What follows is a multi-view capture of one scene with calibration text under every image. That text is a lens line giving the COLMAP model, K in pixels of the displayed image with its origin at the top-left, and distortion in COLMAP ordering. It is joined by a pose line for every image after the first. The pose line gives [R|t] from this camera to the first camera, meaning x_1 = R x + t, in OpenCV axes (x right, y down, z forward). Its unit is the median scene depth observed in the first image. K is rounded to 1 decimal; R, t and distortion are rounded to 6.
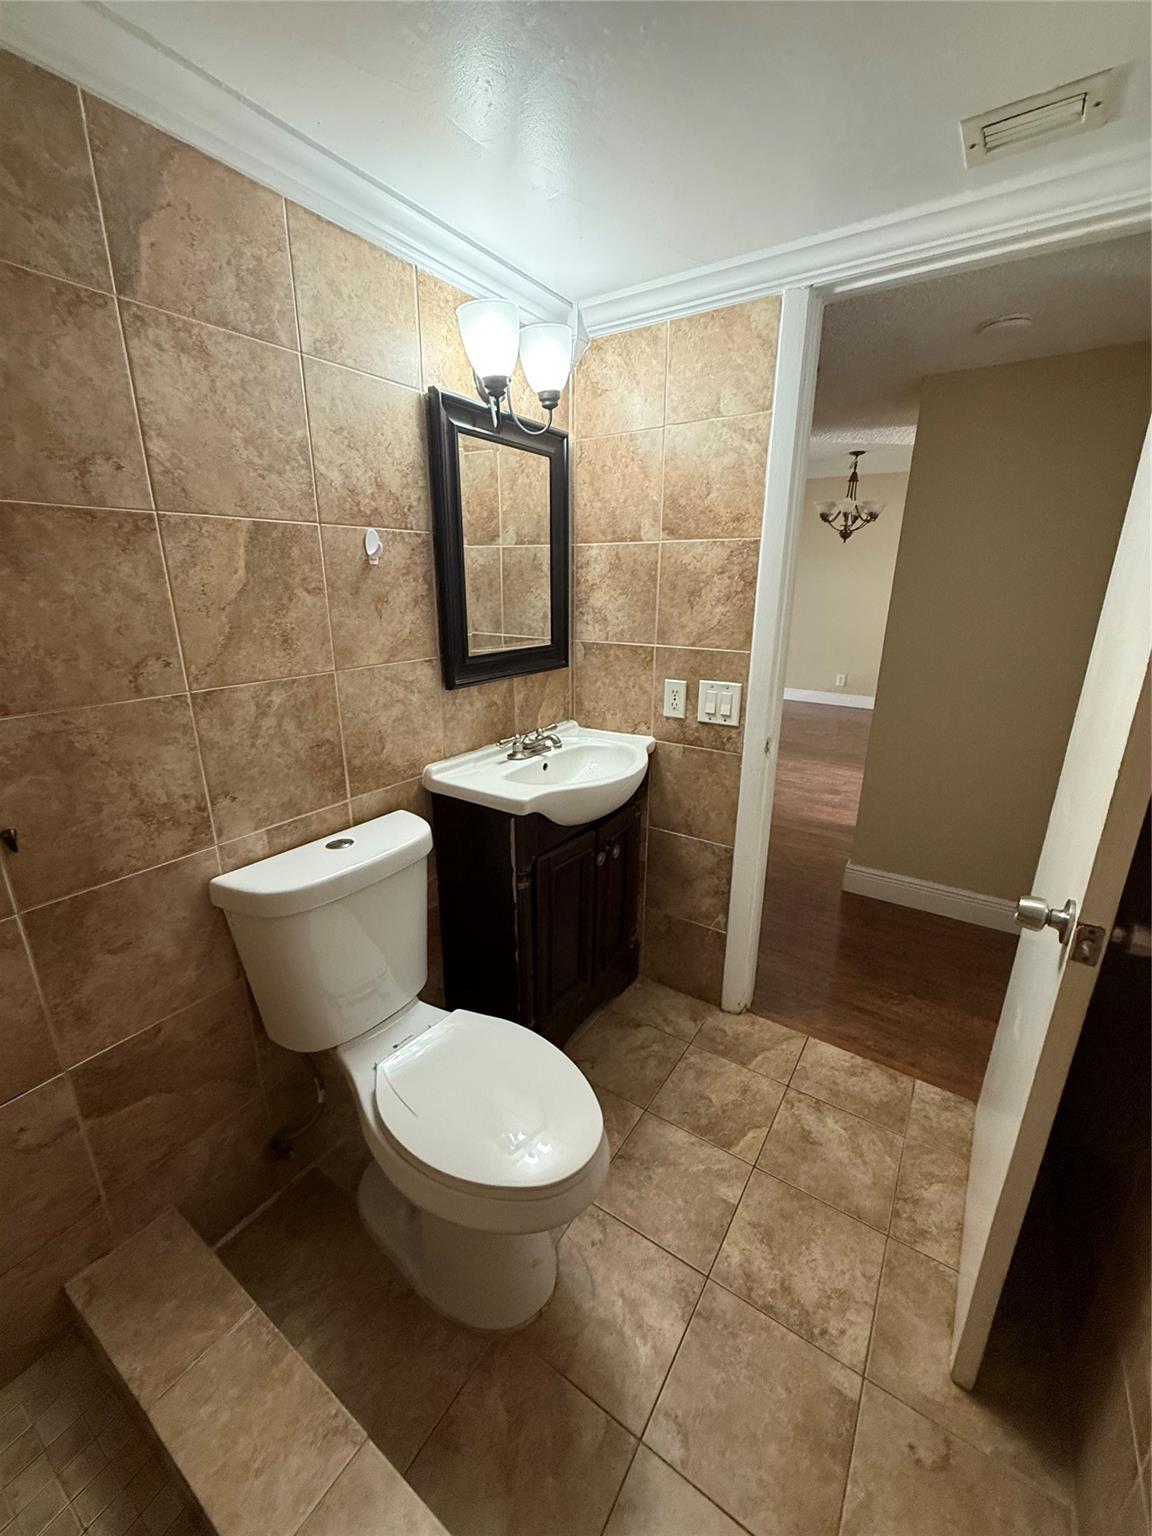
lens RADIAL K [[611.5, 0, 577.3], [0, 611.5, 761.6], [0, 0, 1]] dist [-0.000666, 0.000358]
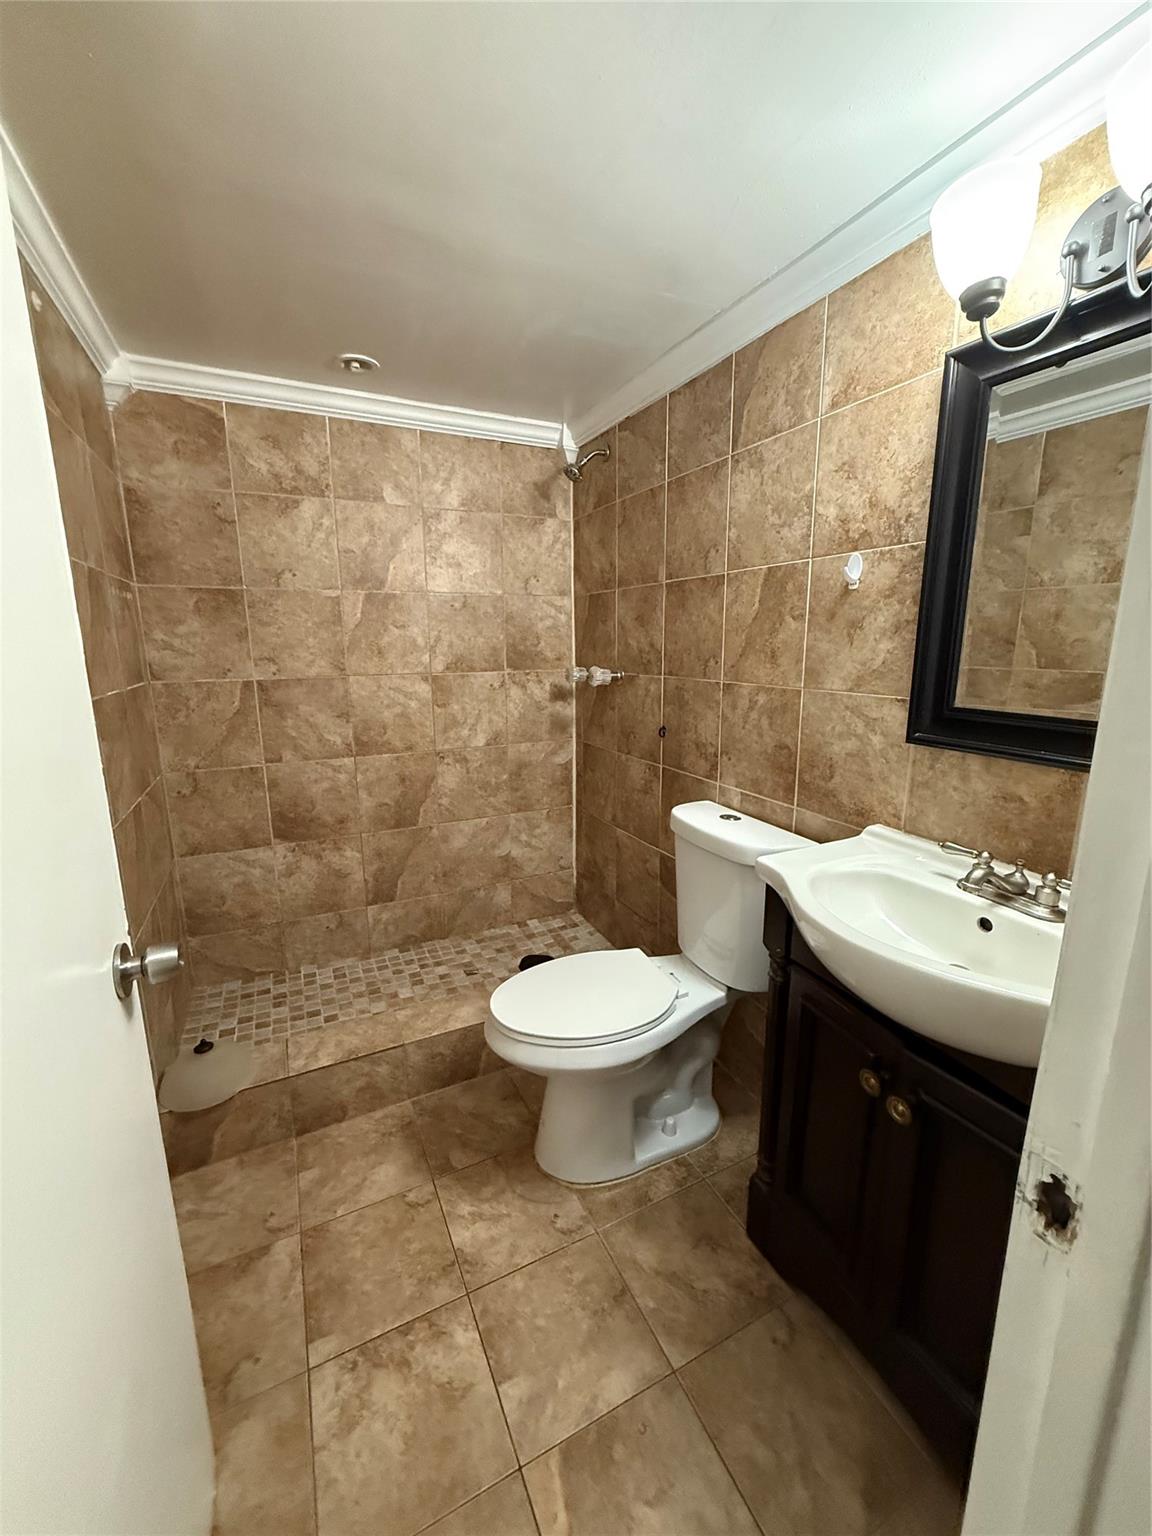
lens RADIAL K [[611.5, 0, 577.3], [0, 611.5, 761.6], [0, 0, 1]] dist [-0.000666, 0.000358]
pose [[-0.504190, 0.167698, -0.847154, 0.808005], [-0.248993, 0.911078, 0.328542, -0.302167], [0.826919, 0.376583, -0.417600, 1.224997]]
